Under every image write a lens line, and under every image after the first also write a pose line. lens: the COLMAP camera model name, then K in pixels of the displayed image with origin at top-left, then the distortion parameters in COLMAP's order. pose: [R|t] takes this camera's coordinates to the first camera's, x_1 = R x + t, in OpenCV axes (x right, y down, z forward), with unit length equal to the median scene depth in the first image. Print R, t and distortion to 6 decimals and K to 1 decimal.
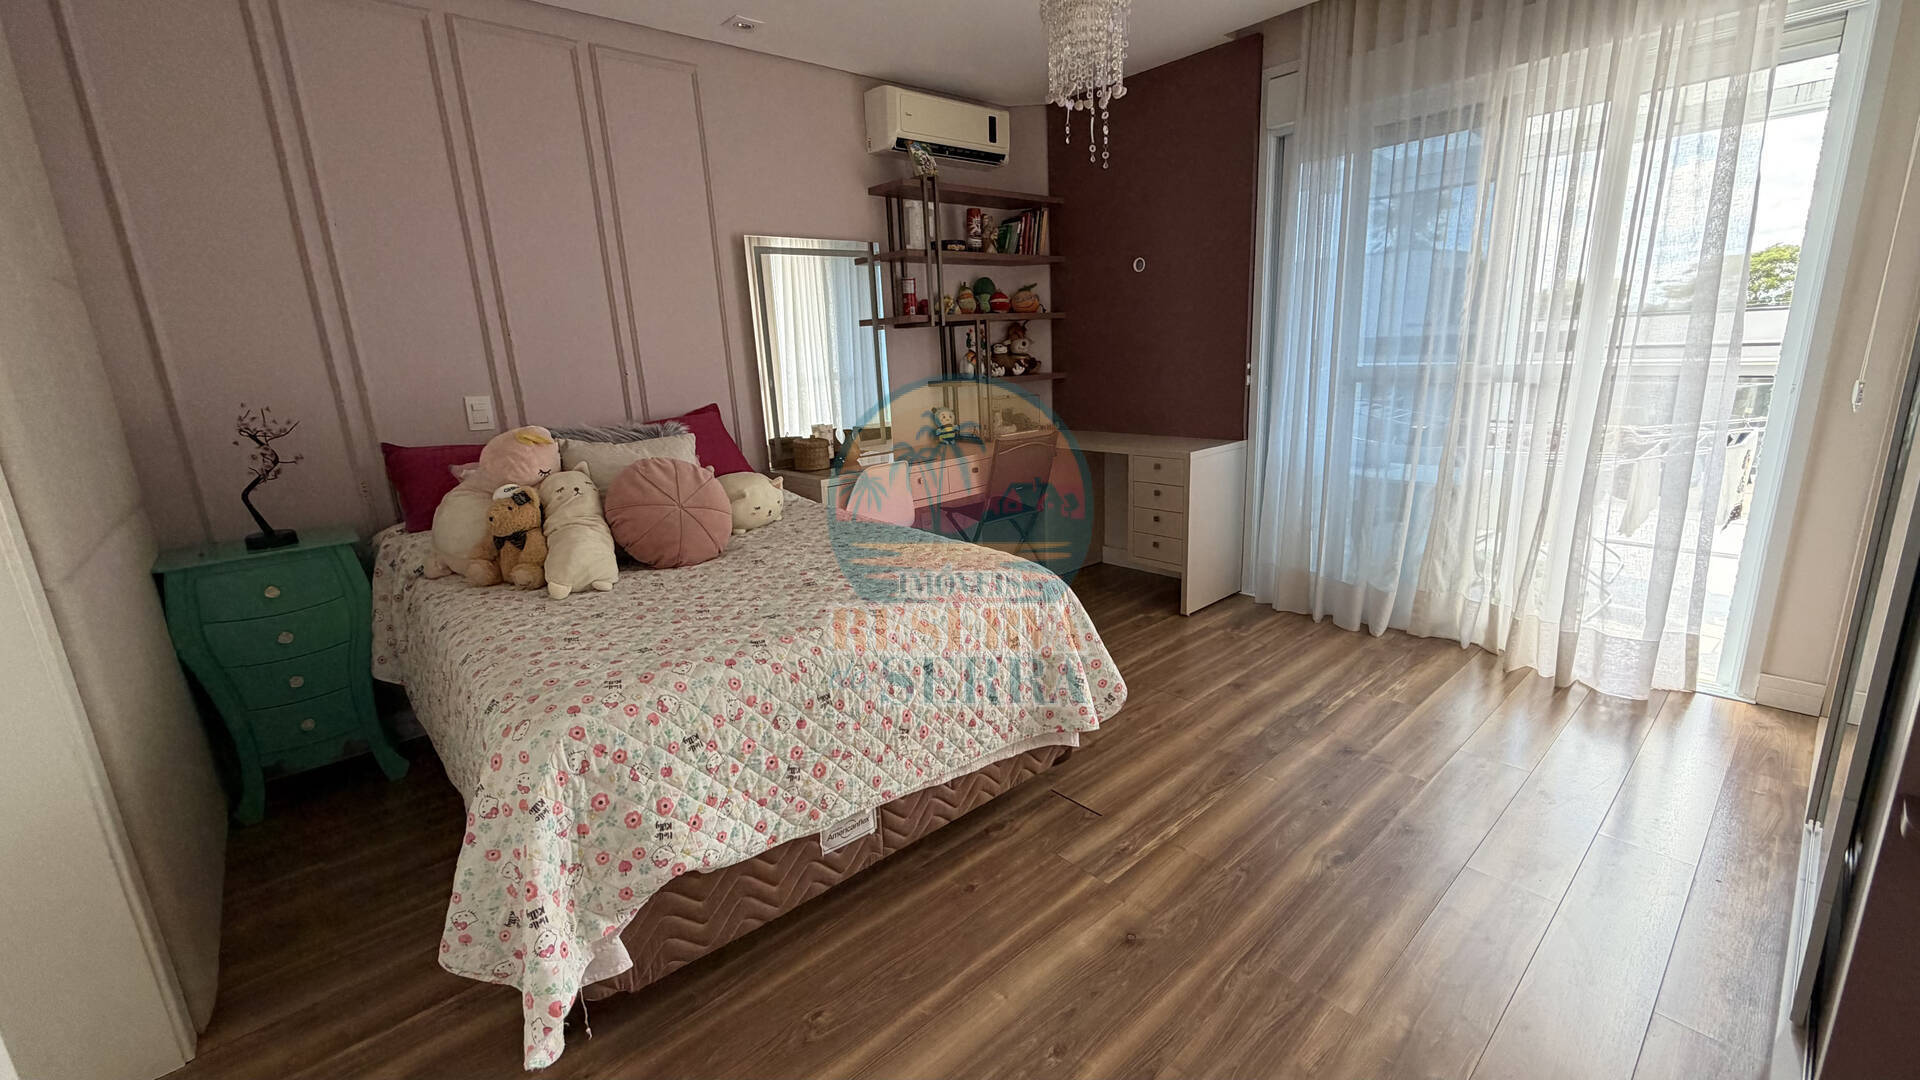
lens RADIAL K [[787.9, 0, 960.0], [0, 787.9, 540.0], [0, 0, 1]] dist [-0.000602, -0.000290]
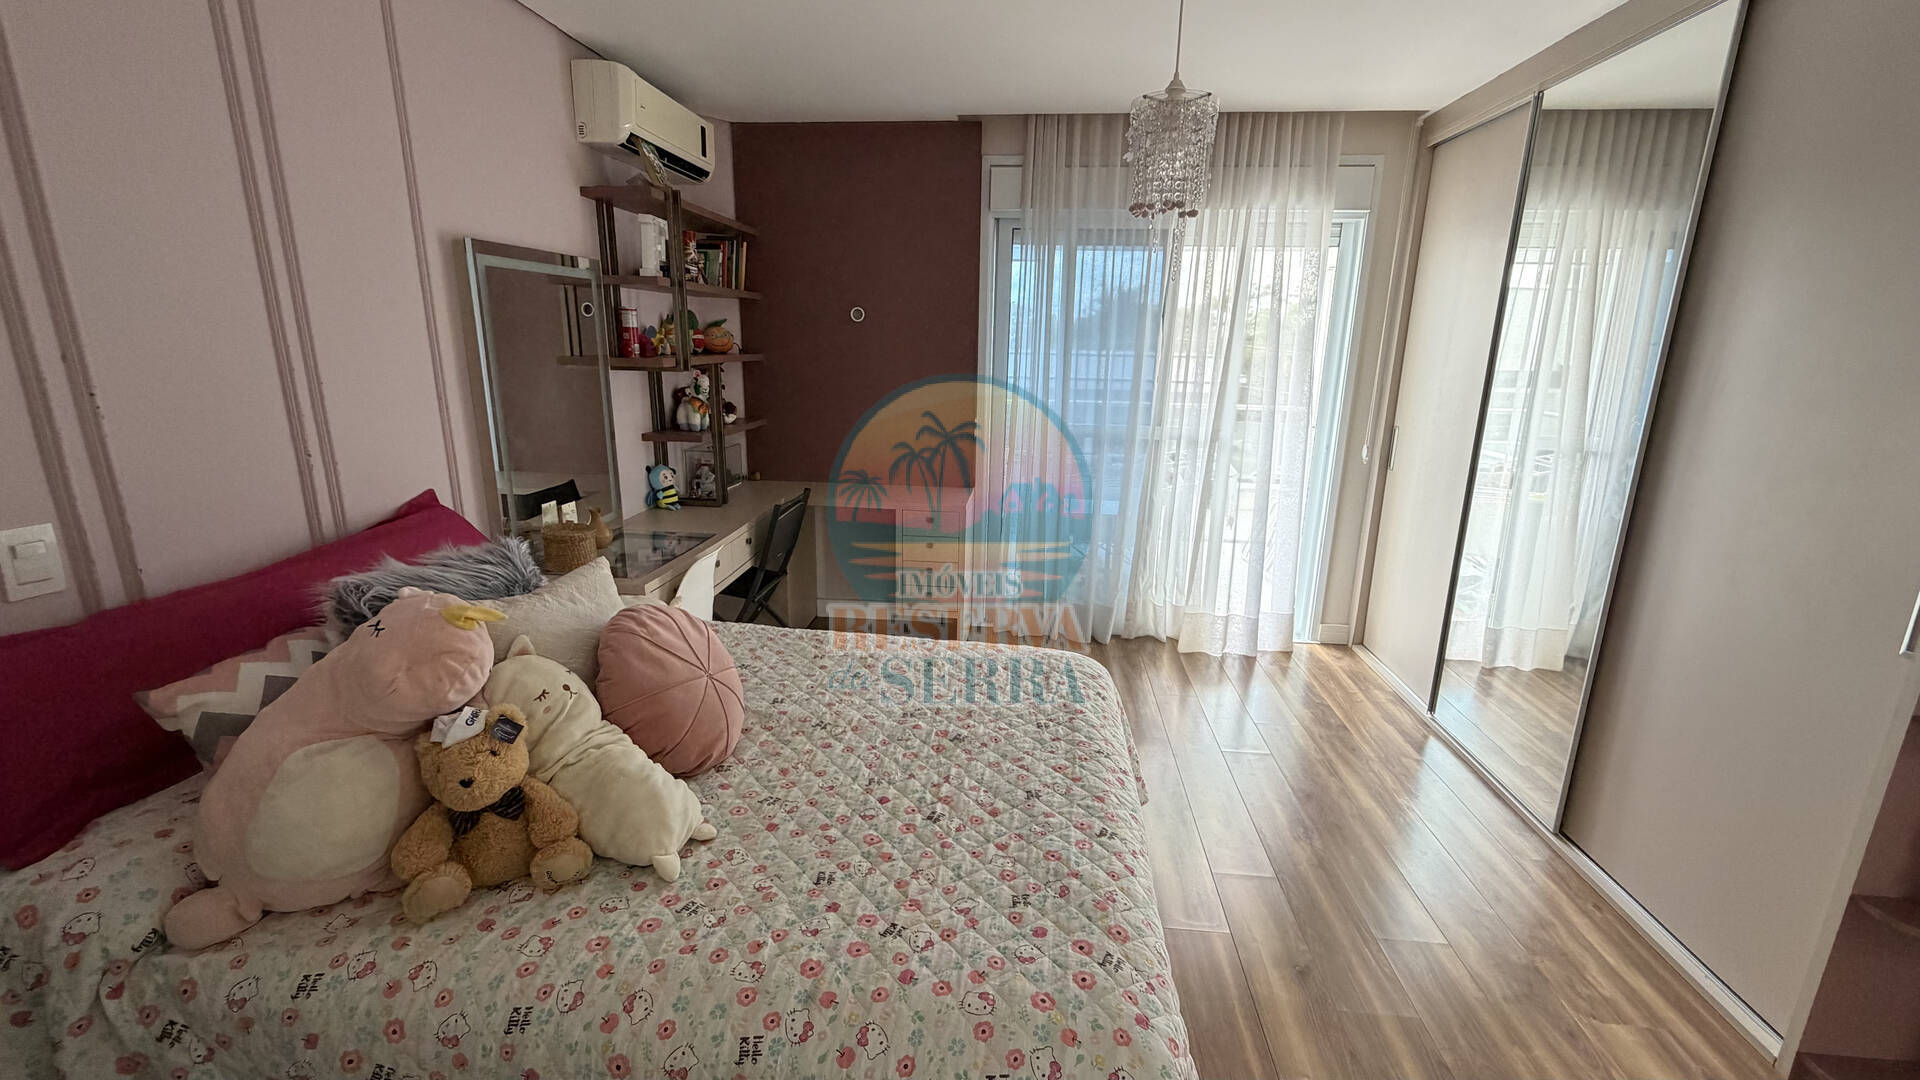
lens RADIAL K [[787.9, 0, 960.0], [0, 787.9, 540.0], [0, 0, 1]] dist [-0.000602, -0.000290]
pose [[0.731401, -0.106517, 0.673578, -0.397498], [0.110132, 0.993210, 0.037475, -0.099264], [-0.672996, 0.046773, 0.738165, 0.214717]]
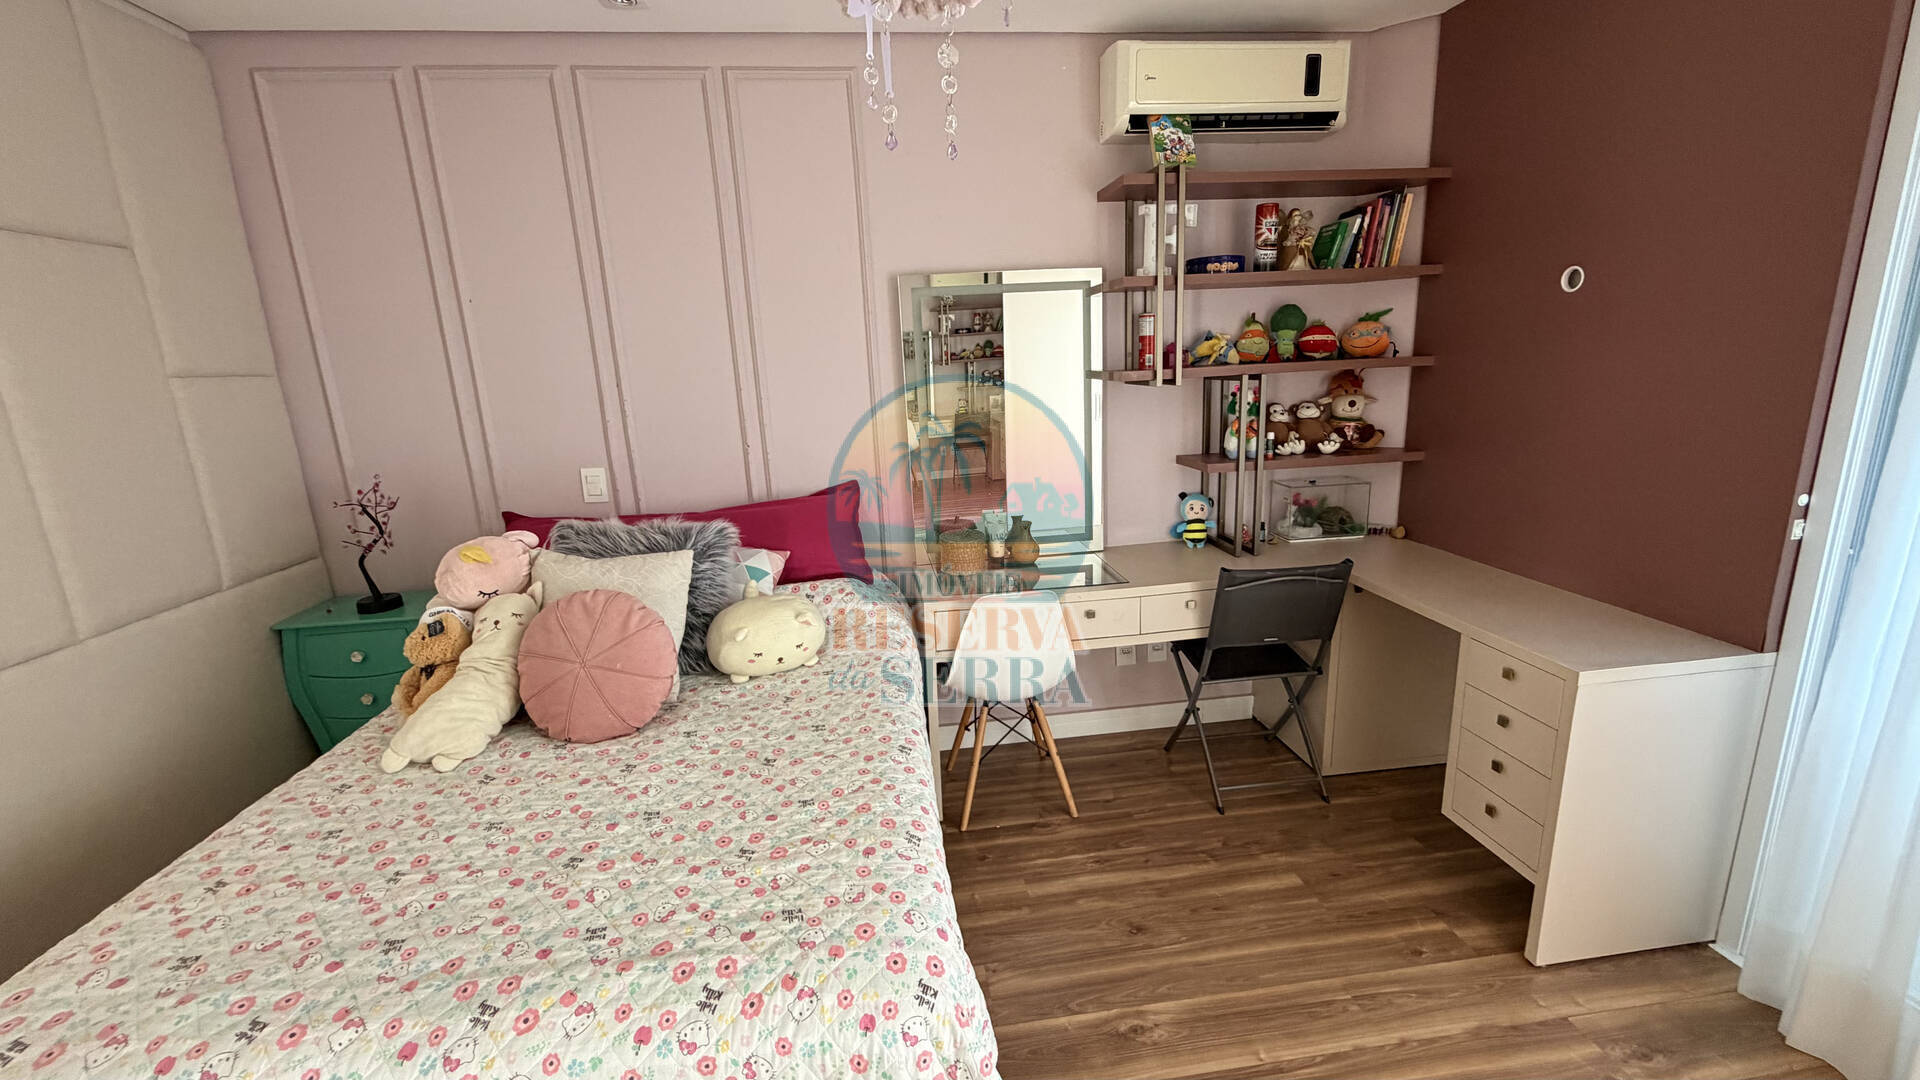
lens RADIAL K [[769.2, 0, 955.7], [0, 769.2, 538.2], [0, 0, 1]] dist [-0.000575, -0.000152]
pose [[0.821921, 0.141976, -0.551623, 0.210873], [-0.132095, 0.989547, 0.057867, -0.159181], [0.554073, 0.025305, 0.832084, 0.355352]]
